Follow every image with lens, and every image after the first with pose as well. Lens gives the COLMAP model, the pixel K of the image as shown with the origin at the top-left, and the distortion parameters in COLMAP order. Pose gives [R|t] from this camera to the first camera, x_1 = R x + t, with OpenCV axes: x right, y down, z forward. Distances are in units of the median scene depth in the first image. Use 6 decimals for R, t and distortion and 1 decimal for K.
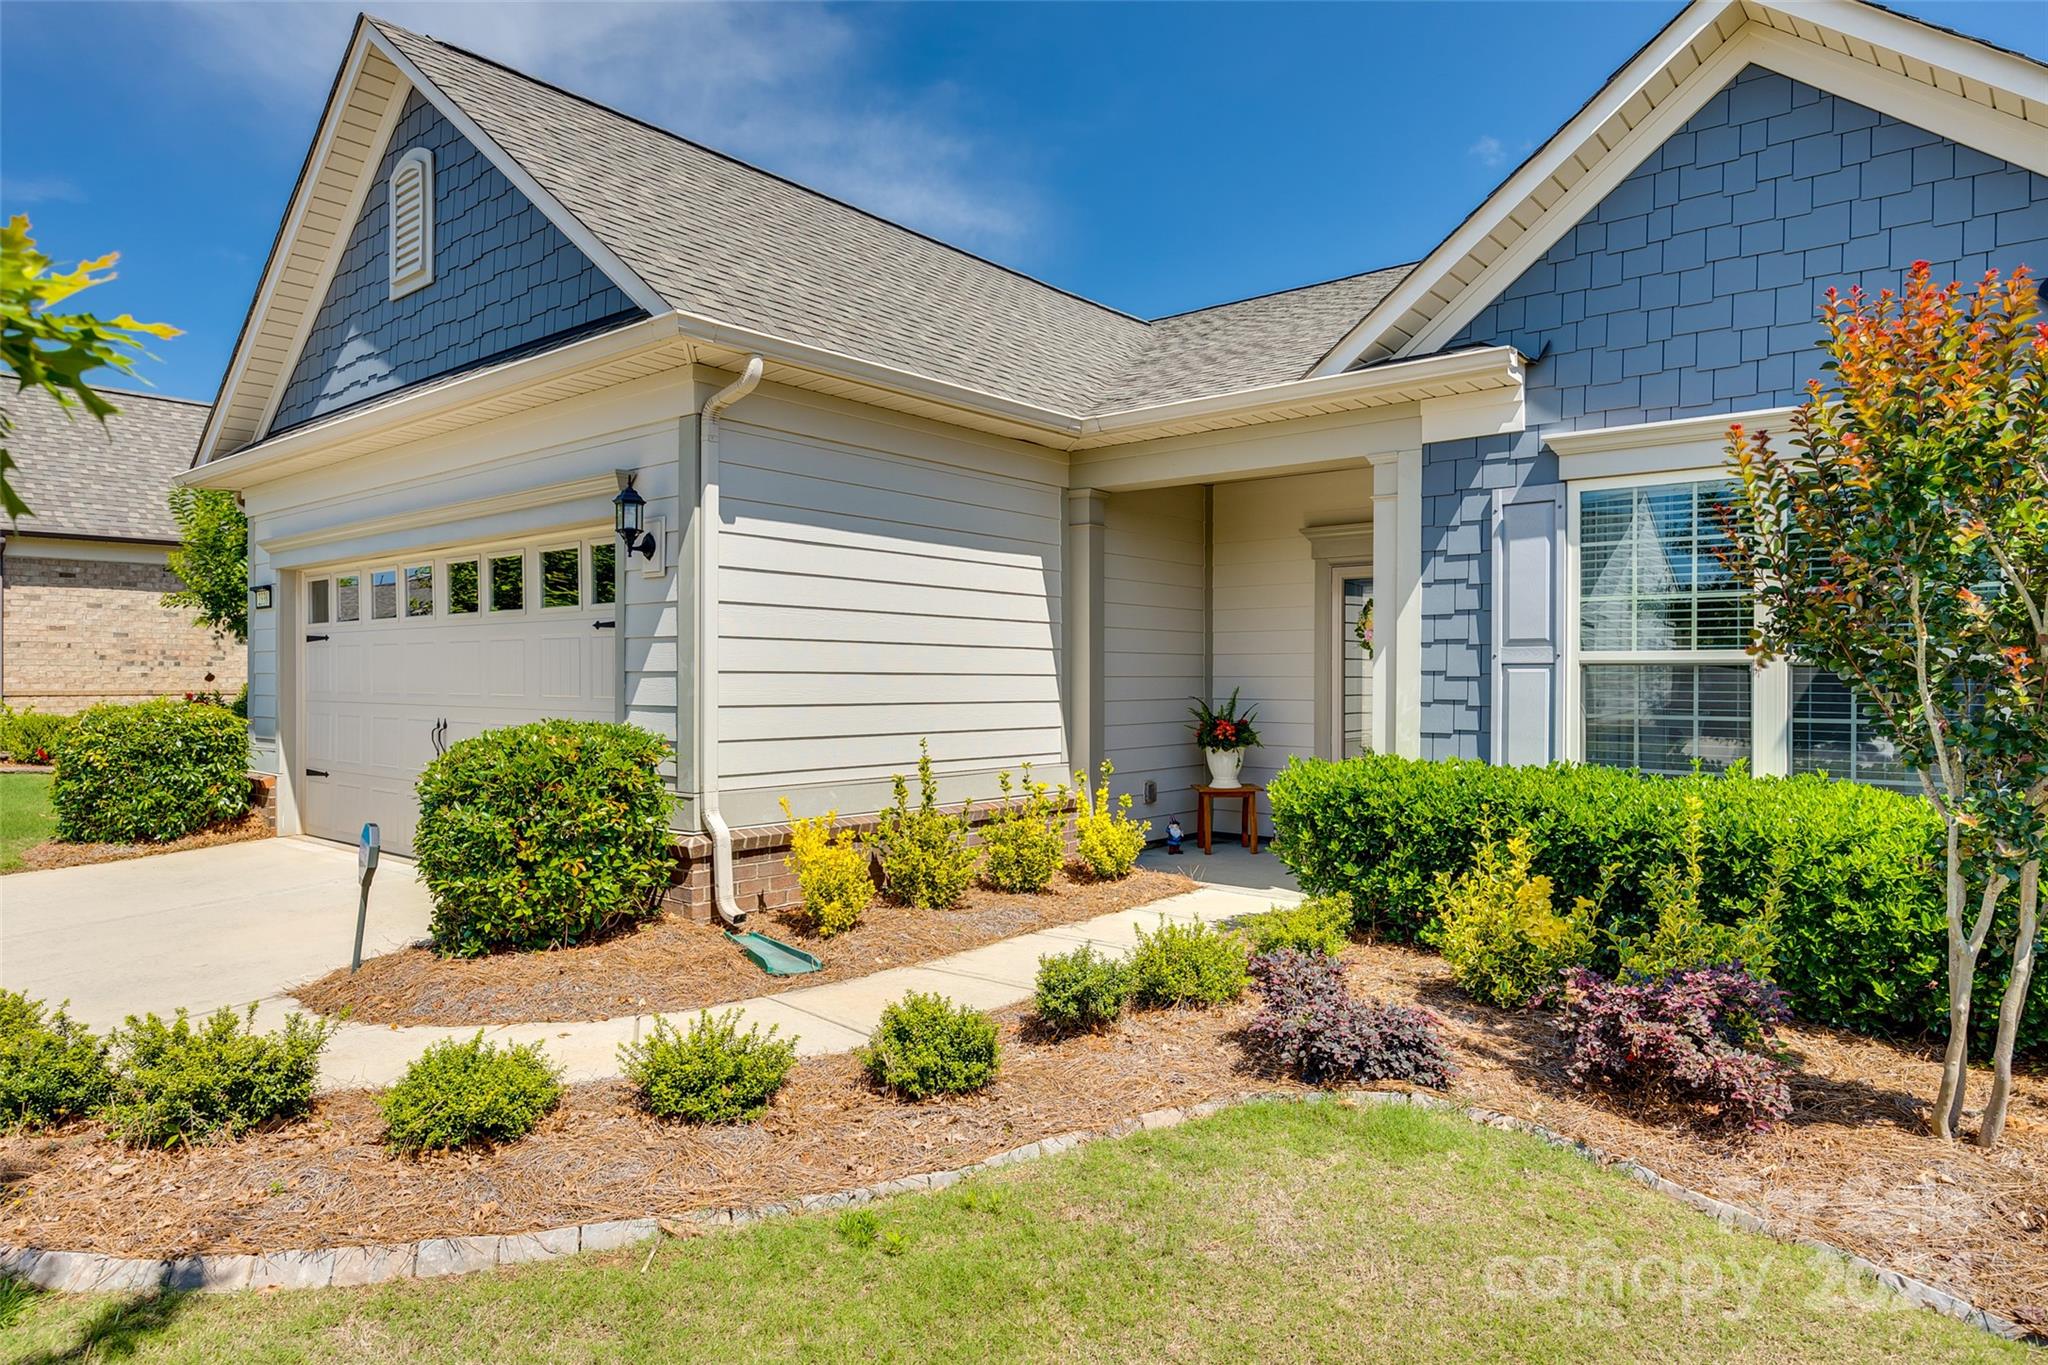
lens RADIAL K [[1221.1, 0, 1015.0], [0, 1221.1, 680.5], [0, 0, 1]] dist [-0.005553, -0.000208]
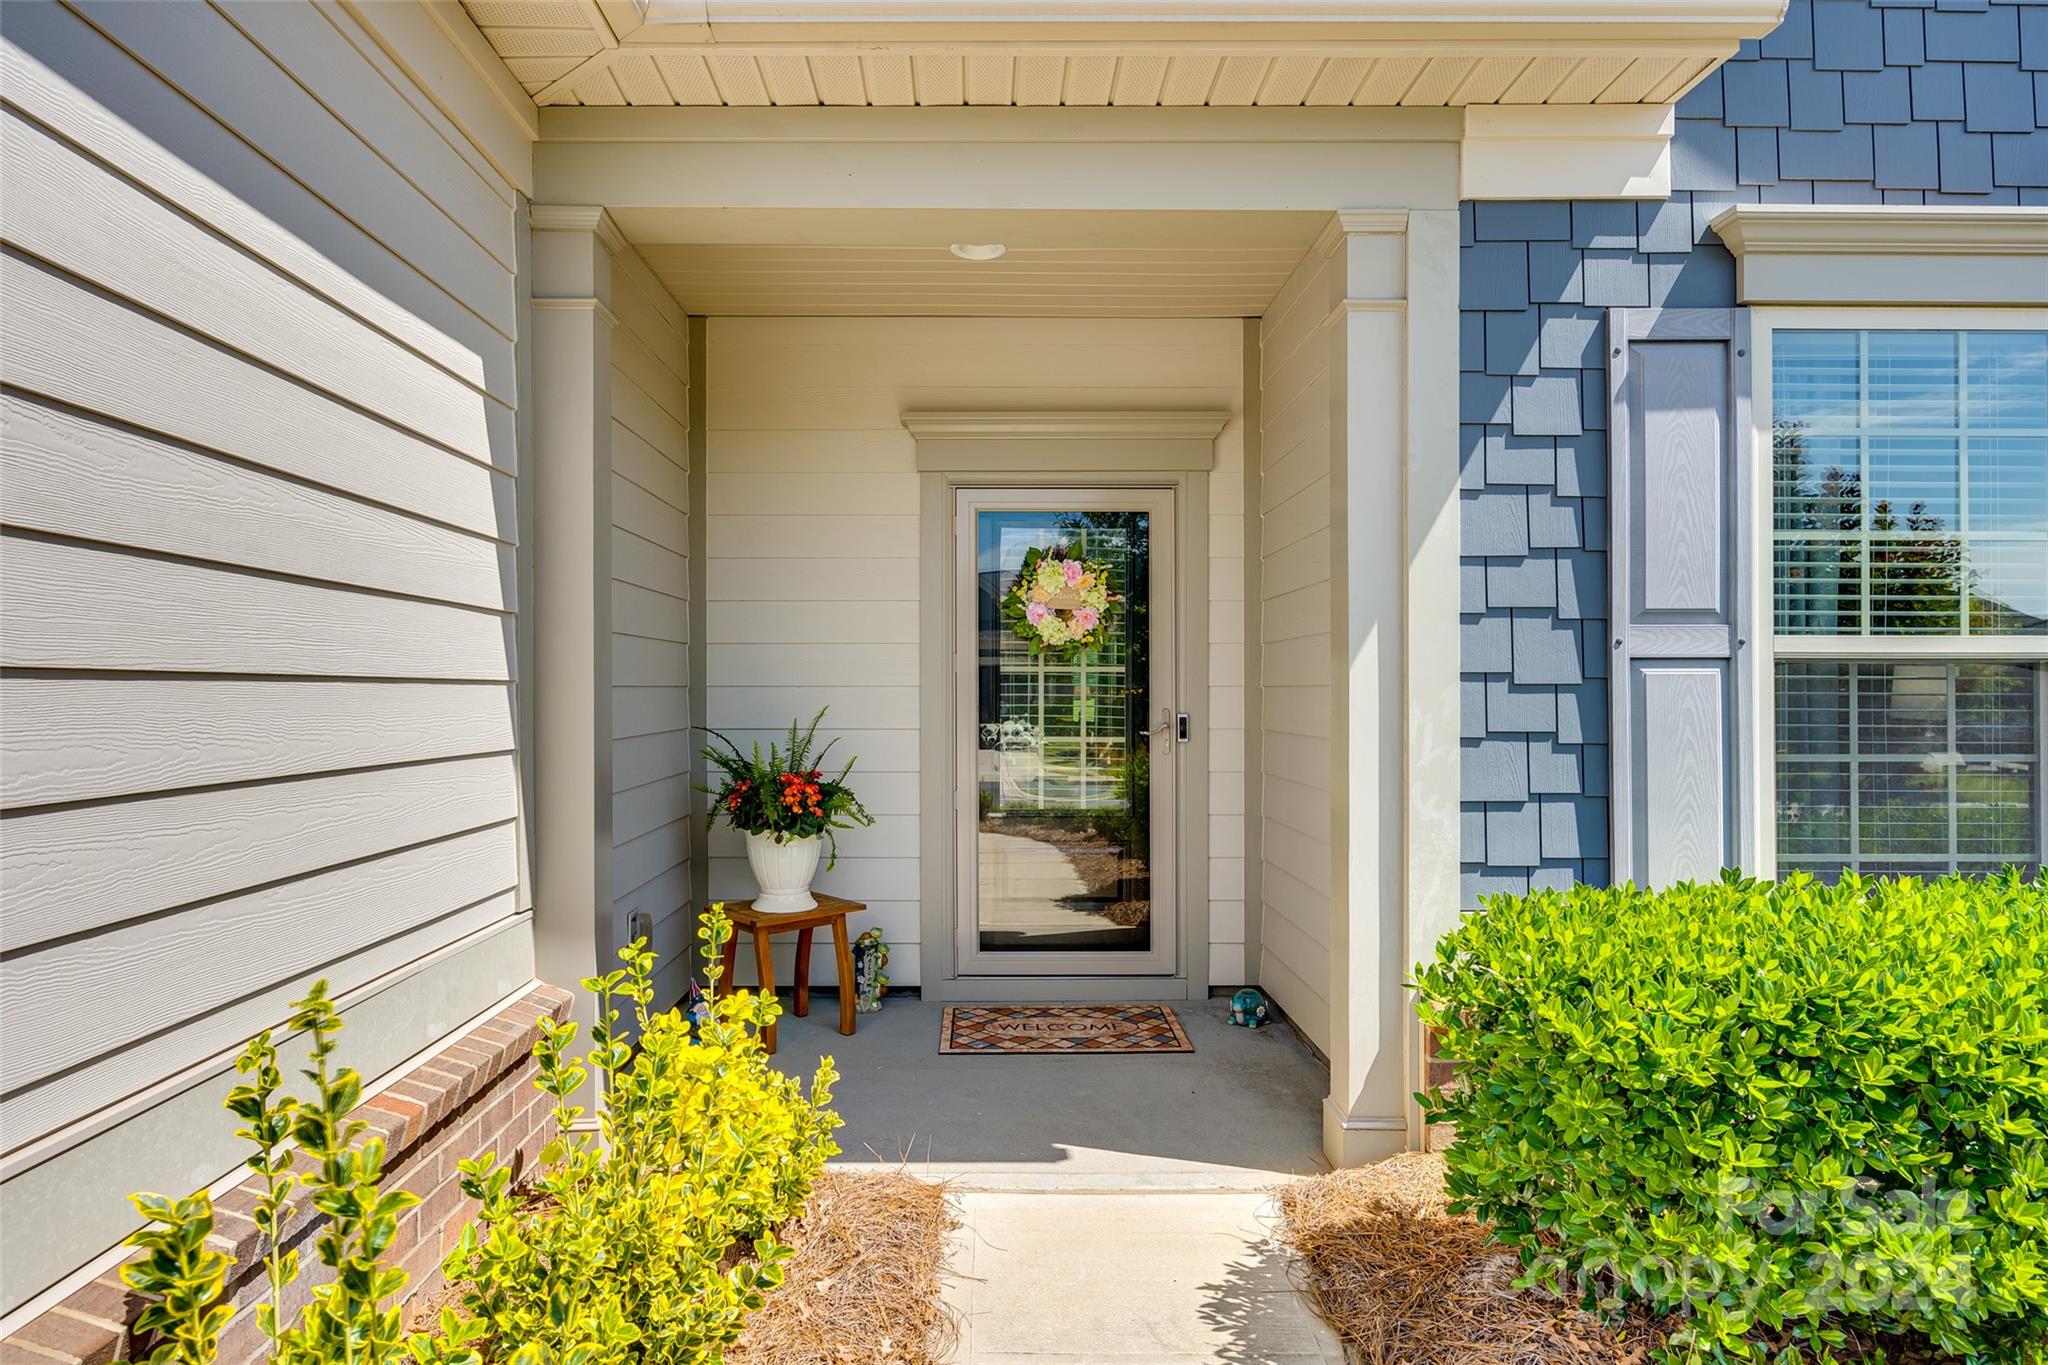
lens RADIAL K [[1221.1, 0, 1005.0], [0, 1221.1, 679.4], [0, 0, 1]] dist [-0.005553, -0.000208]
pose [[0.760974, -0.003211, 0.648775, -0.116838], [0.007166, 0.999968, -0.003456, -0.004936], [-0.648743, 0.007279, 0.760973, 0.770102]]
